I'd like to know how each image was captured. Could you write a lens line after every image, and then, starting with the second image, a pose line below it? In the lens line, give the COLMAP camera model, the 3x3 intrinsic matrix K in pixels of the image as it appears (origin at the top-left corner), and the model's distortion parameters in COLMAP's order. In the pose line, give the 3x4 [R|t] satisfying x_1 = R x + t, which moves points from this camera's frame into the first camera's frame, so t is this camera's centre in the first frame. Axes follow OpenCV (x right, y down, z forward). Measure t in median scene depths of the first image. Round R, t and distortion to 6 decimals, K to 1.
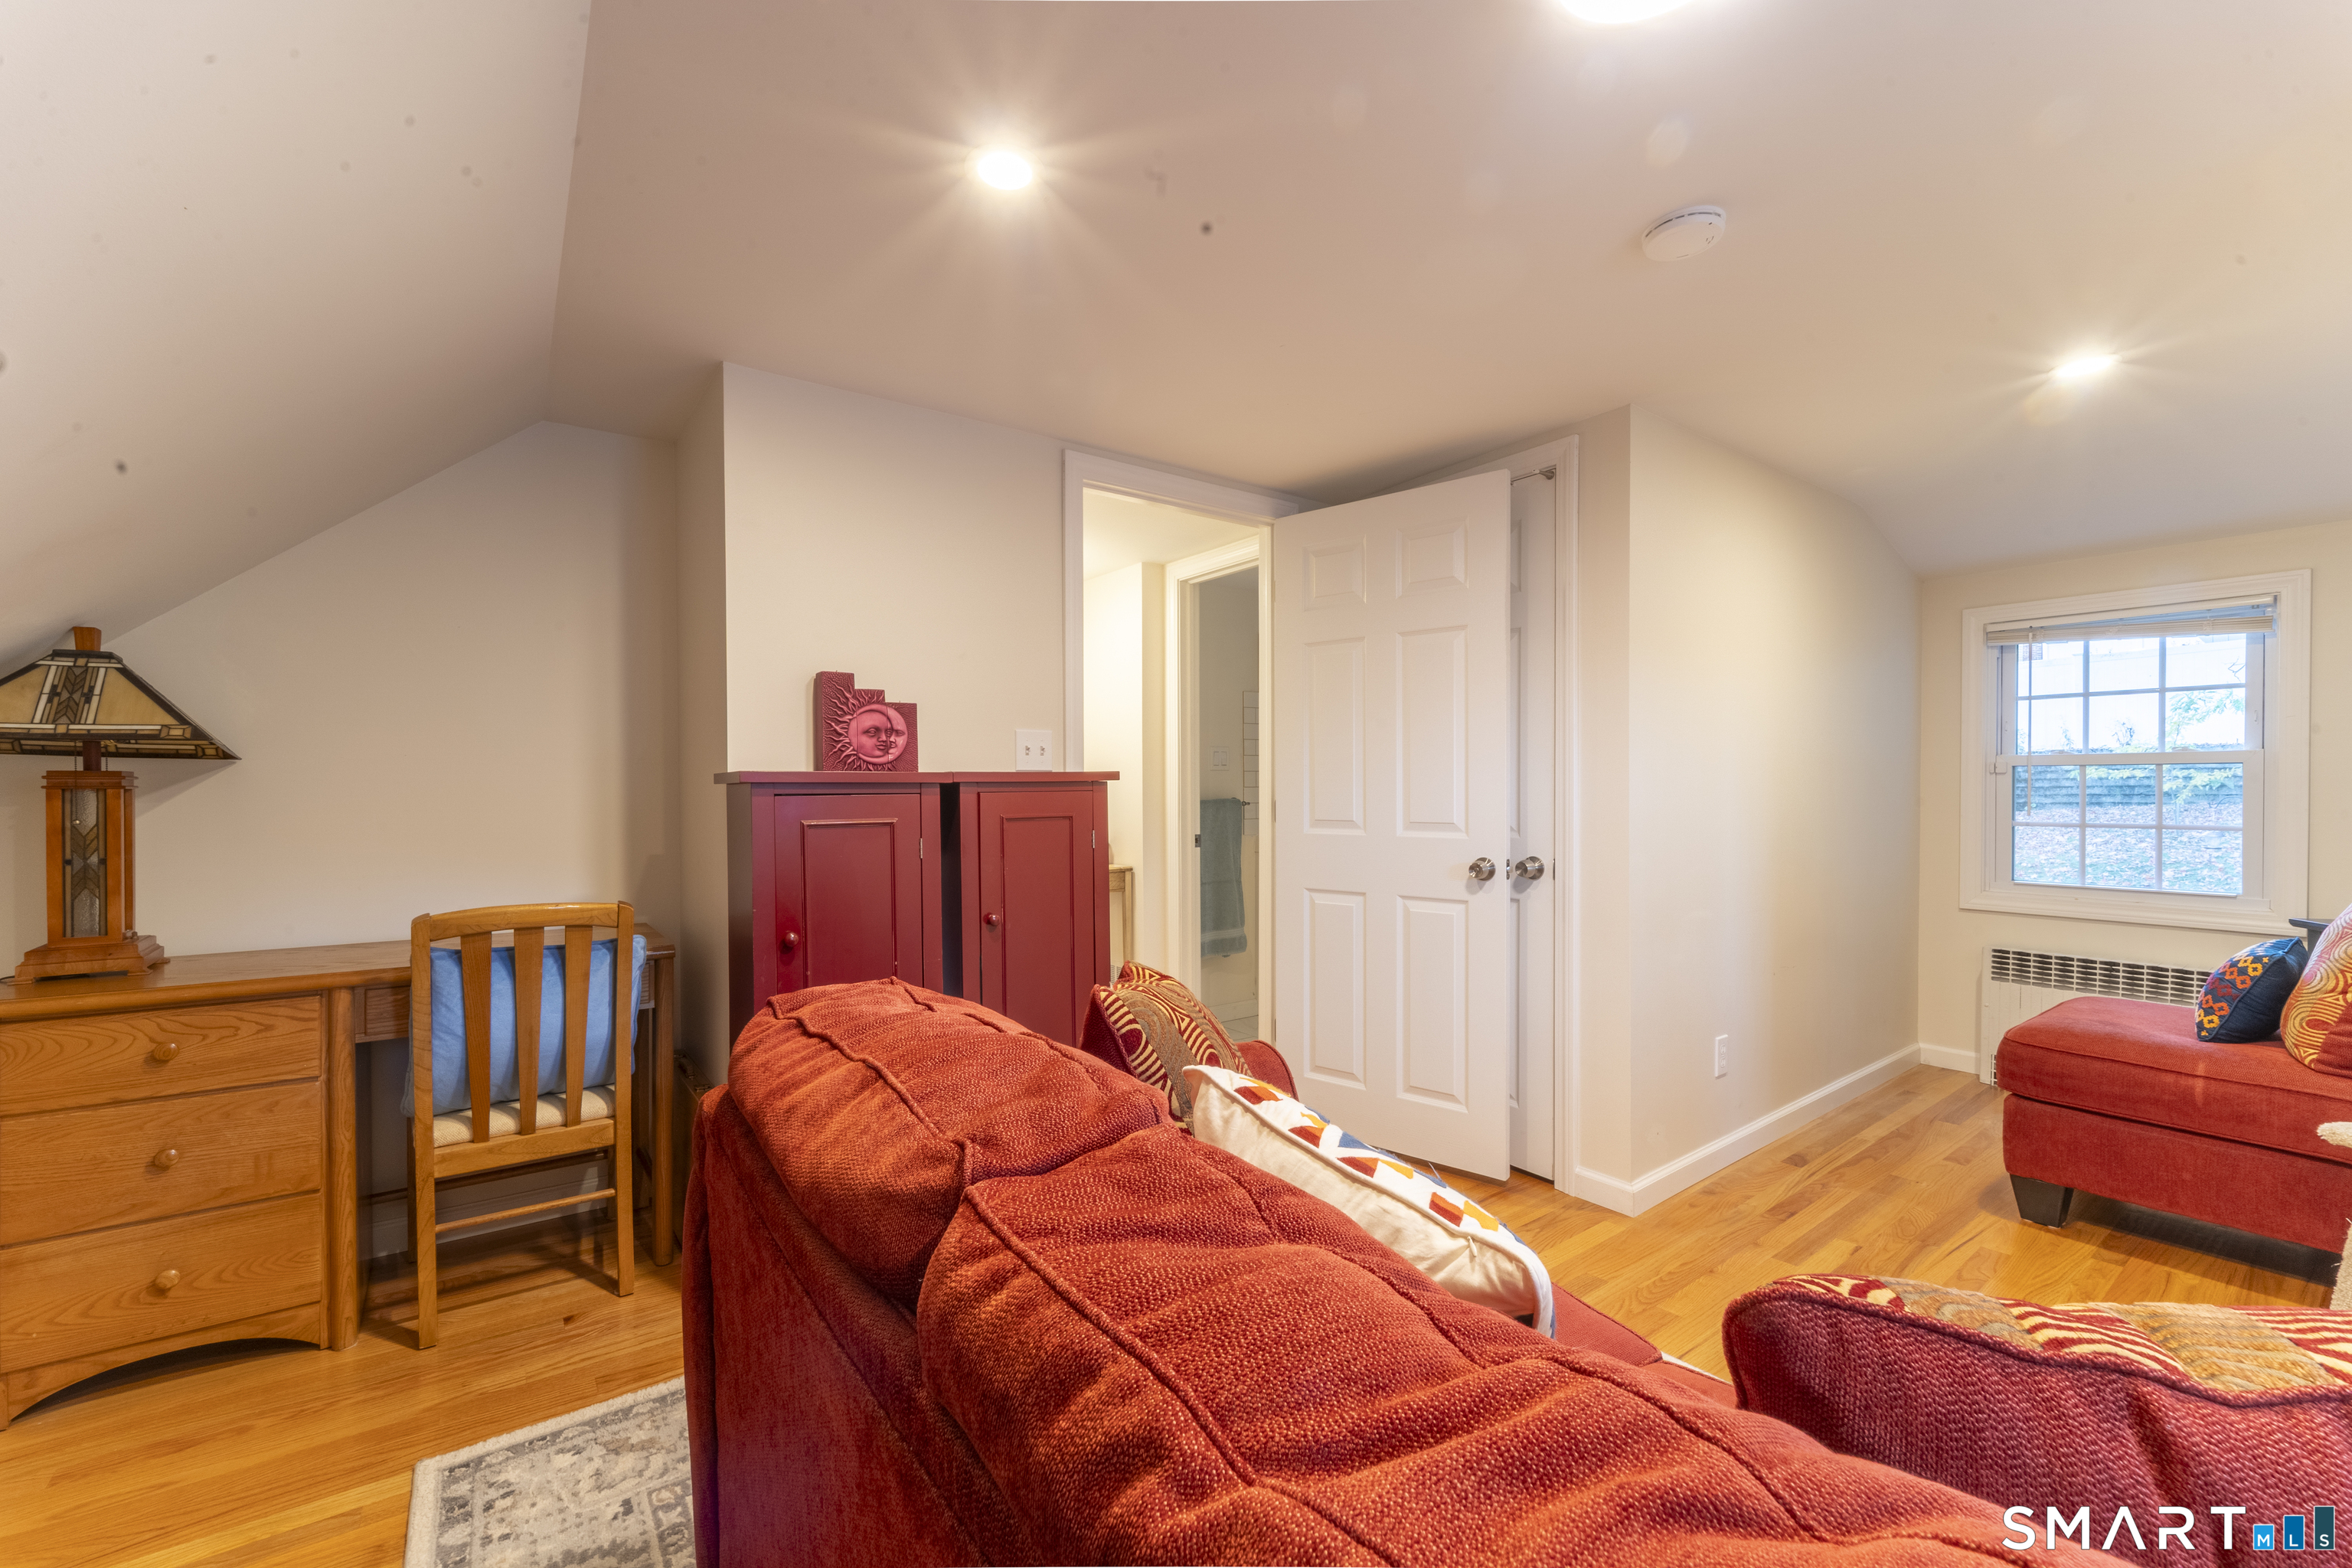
lens RADIAL K [[947.4, 0, 1171.8], [0, 947.4, 789.7], [0, 0, 1]] dist [0.004245, -0.002802]
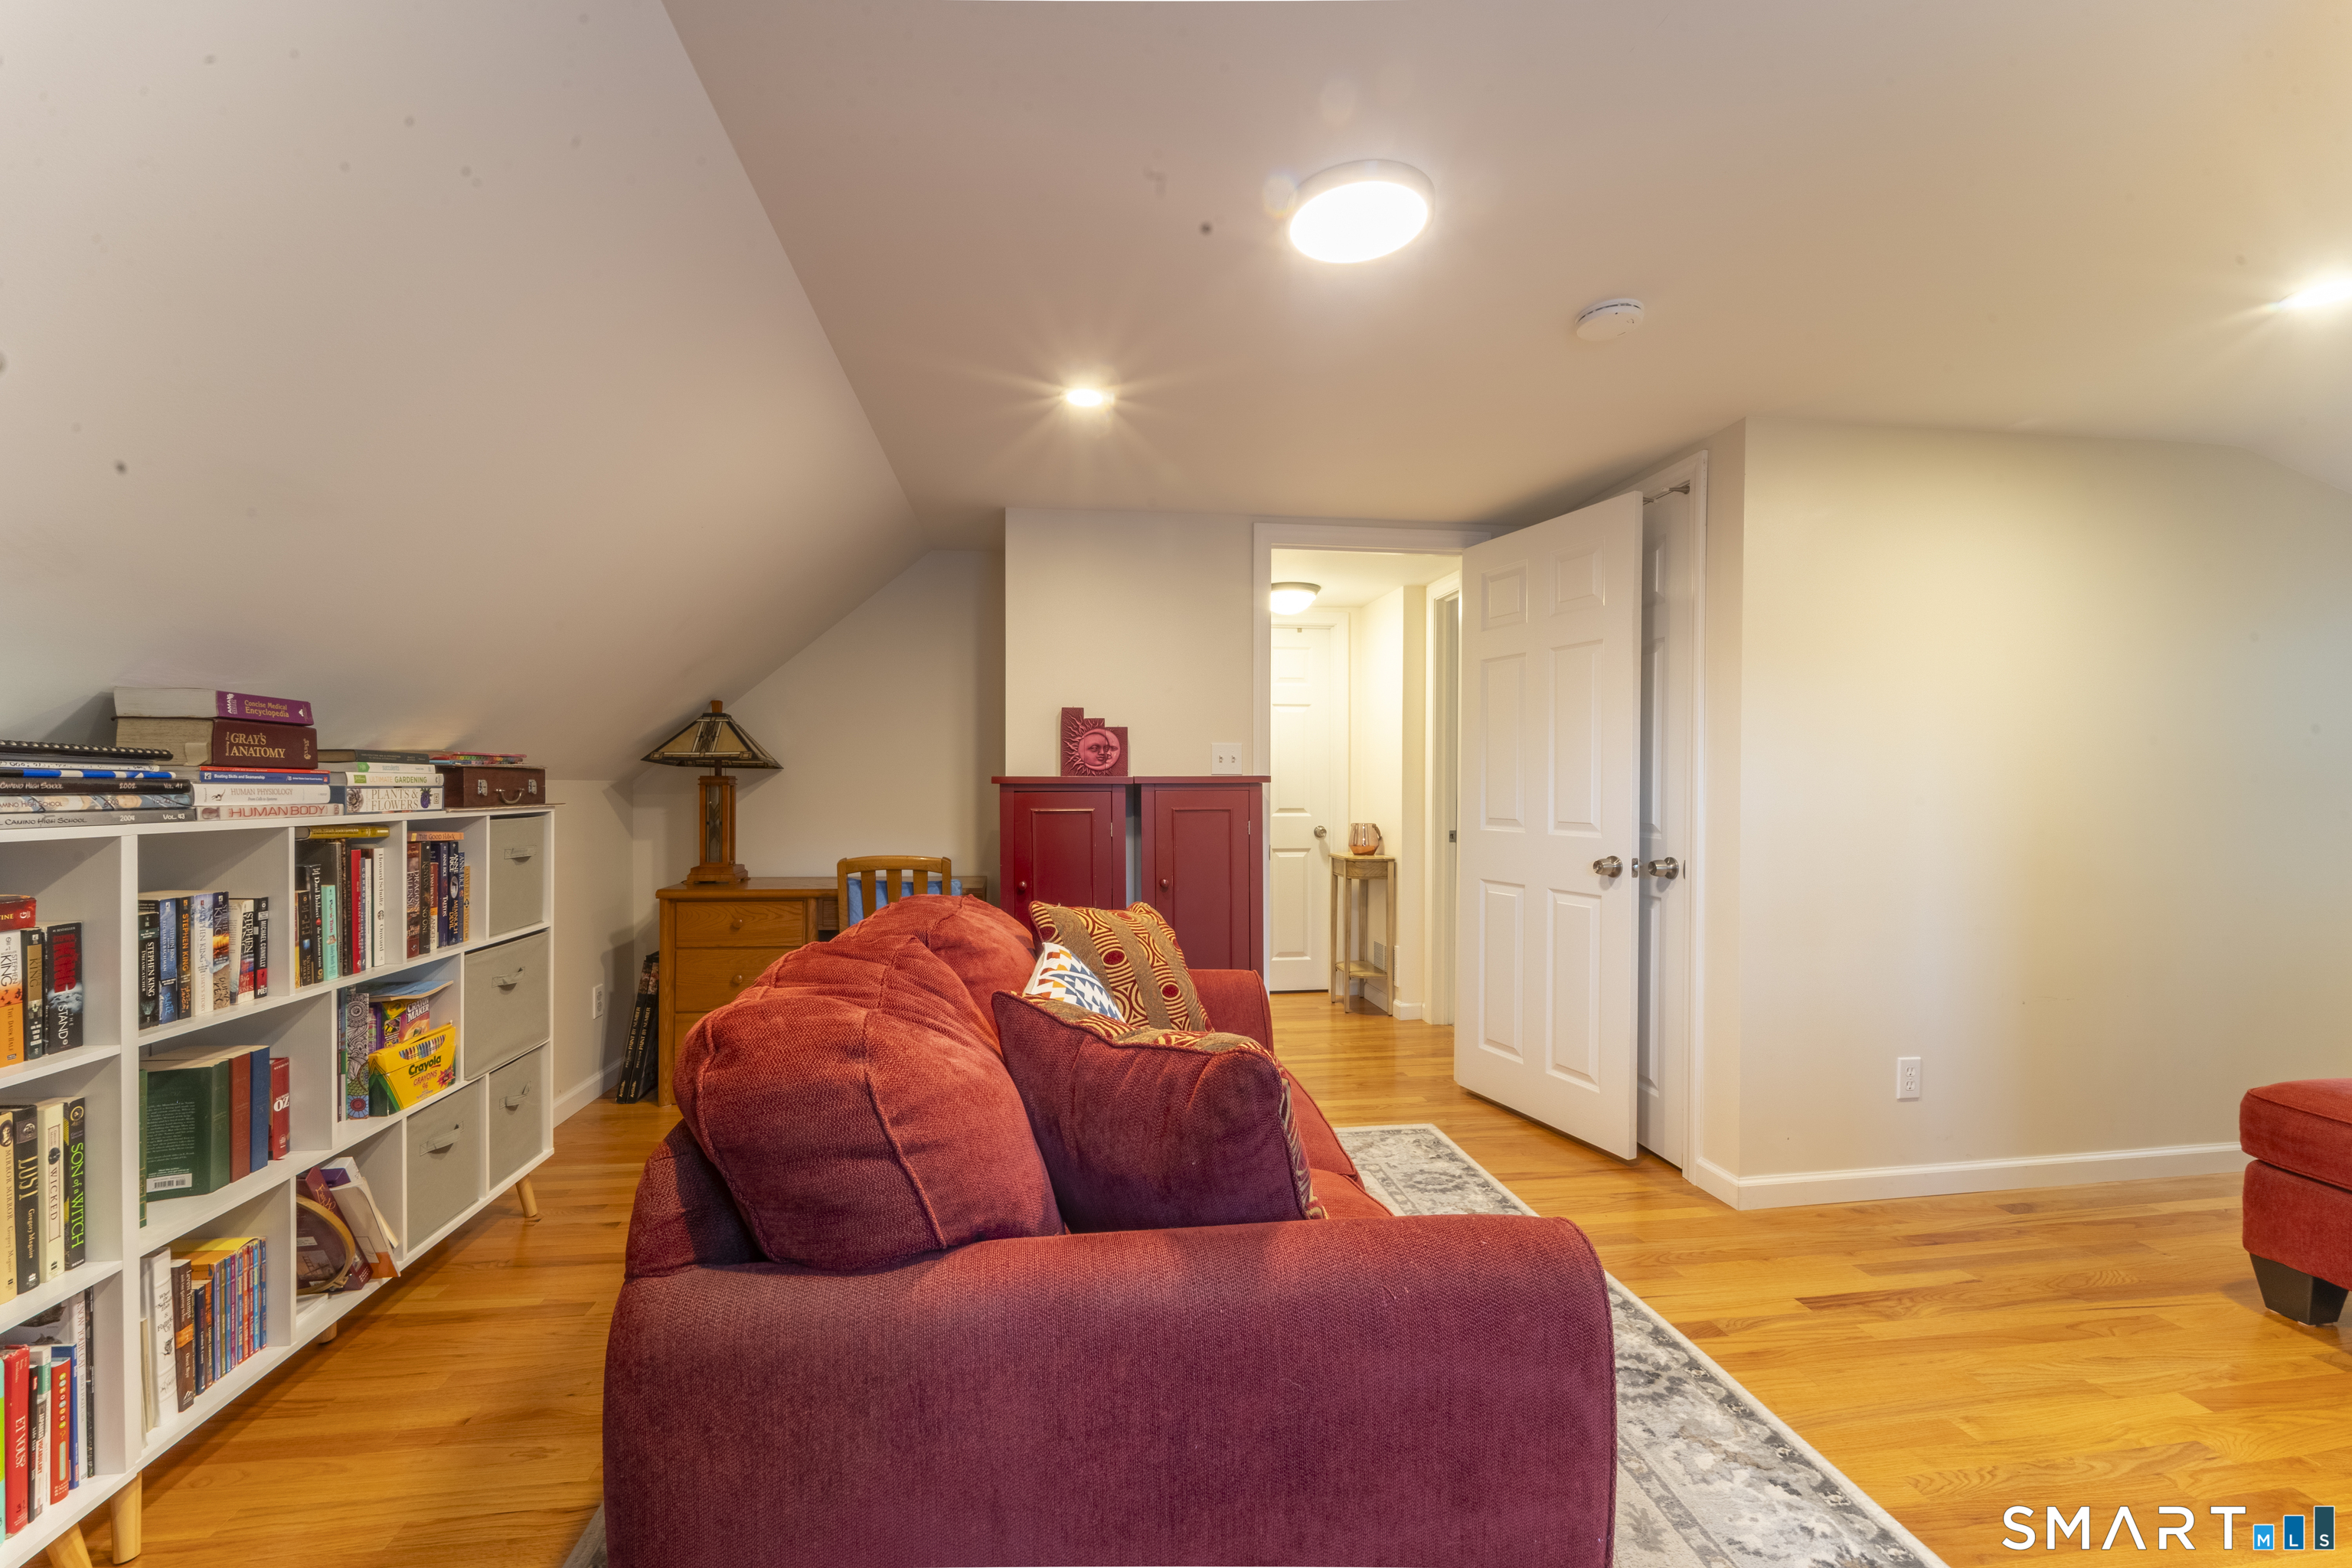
lens RADIAL K [[947.4, 0, 1171.8], [0, 947.4, 788.1], [0, 0, 1]] dist [0.004245, -0.002802]
pose [[0.884415, 0.007861, -0.466634, 0.442798], [-0.006740, 0.999969, 0.004072, -0.007013], [0.466652, -0.000456, 0.884441, -0.206468]]
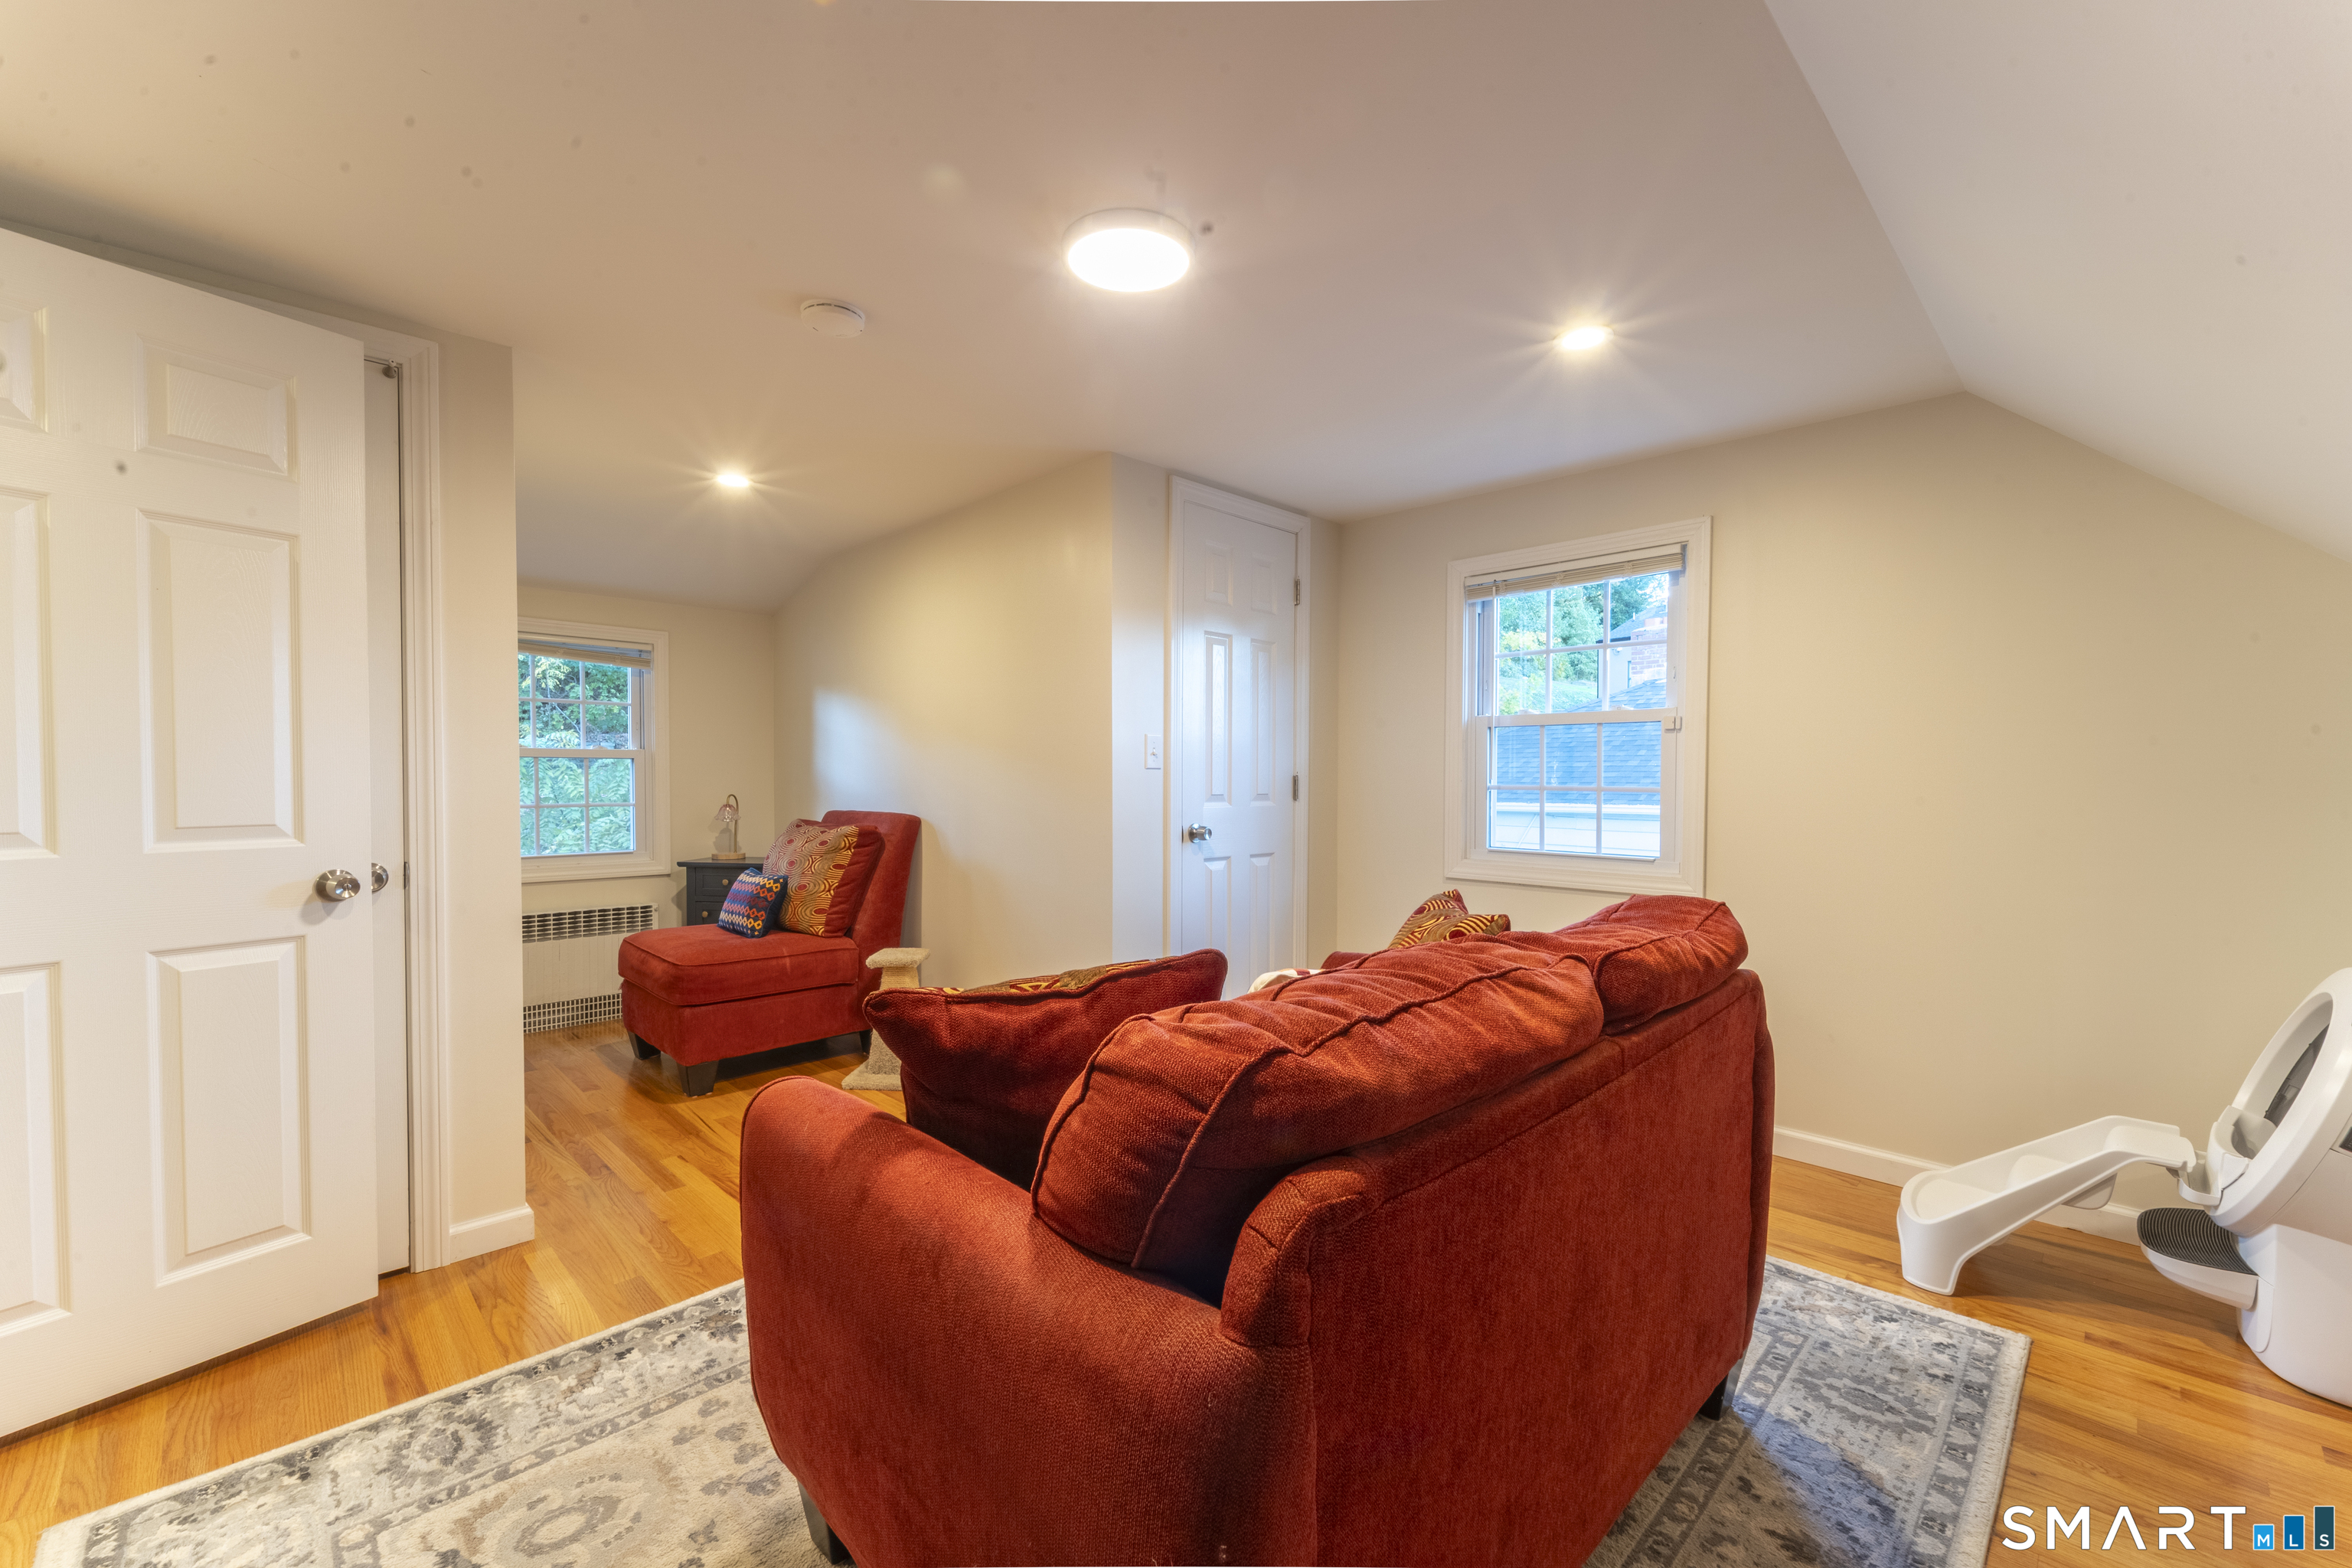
lens RADIAL K [[947.4, 0, 1161.7], [0, 947.4, 793.3], [0, 0, 1]] dist [0.004245, -0.002802]
pose [[-0.141615, -0.015089, 0.989807, -0.534283], [0.001377, 0.999880, 0.015439, 0.003912], [-0.989921, 0.003549, -0.141578, 0.552116]]
